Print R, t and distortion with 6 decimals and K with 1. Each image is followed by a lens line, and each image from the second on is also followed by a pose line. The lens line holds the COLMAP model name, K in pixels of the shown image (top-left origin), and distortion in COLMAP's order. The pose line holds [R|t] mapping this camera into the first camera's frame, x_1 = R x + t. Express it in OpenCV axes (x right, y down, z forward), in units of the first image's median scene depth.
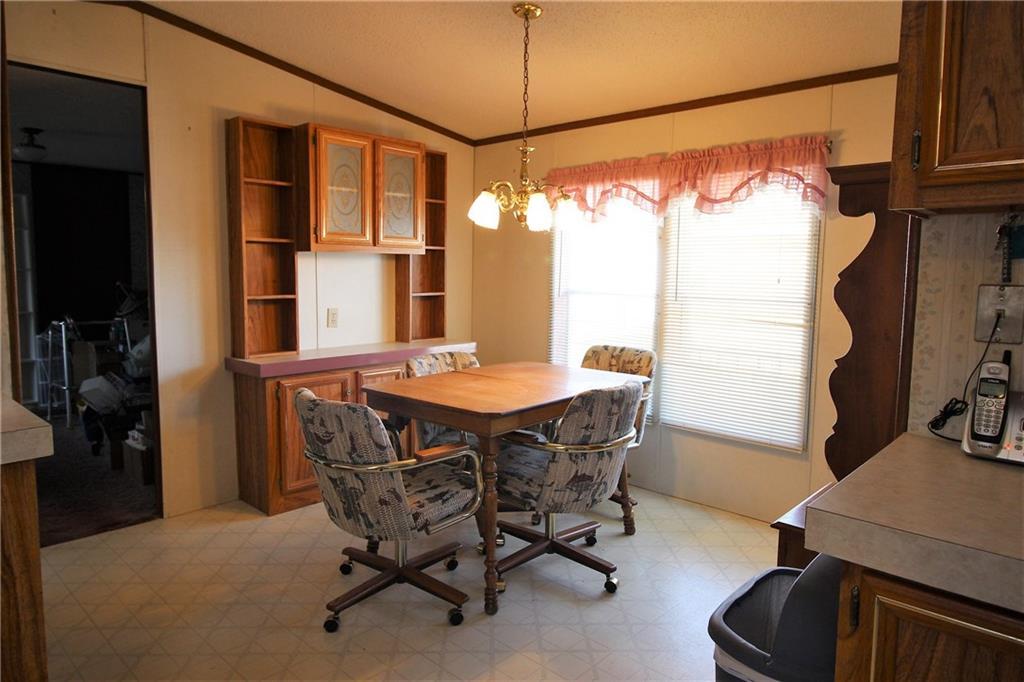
lens RADIAL K [[645.7, 0, 509.2], [0, 645.7, 325.9], [0, 0, 1]] dist [0.000333, -0.000718]
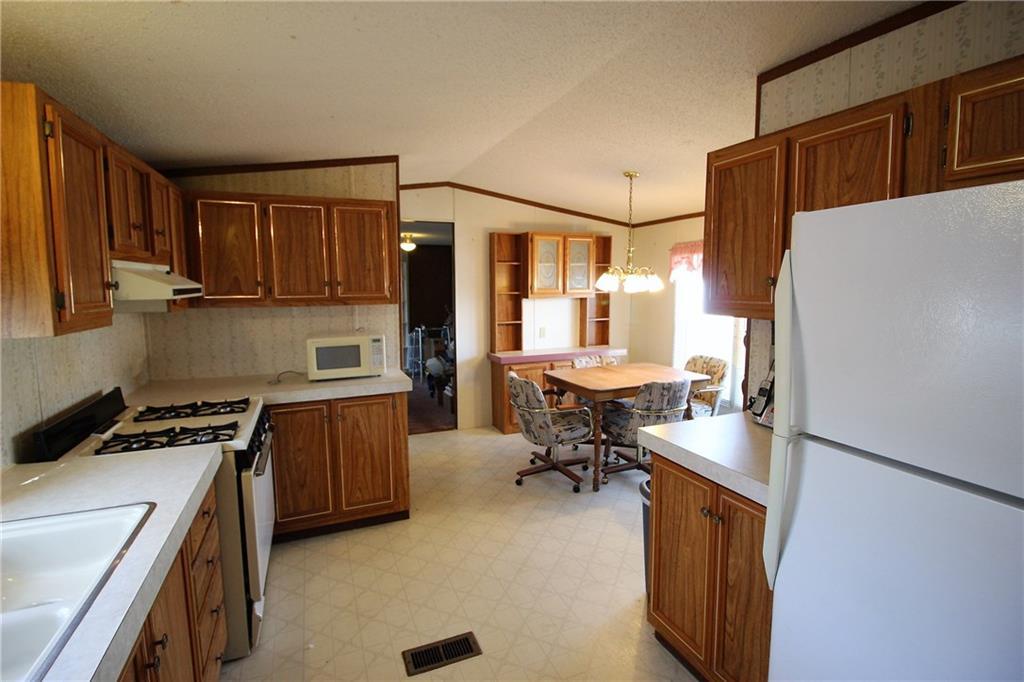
lens RADIAL K [[475.0, 0, 511.9], [0, 475.0, 329.5], [0, 0, 1]] dist [0.000118, -0.000128]
pose [[0.913554, 0.026069, -0.405881, 0.228804], [-0.022403, 0.999654, 0.013780, -0.045686], [0.406100, -0.003495, 0.913822, -0.312455]]
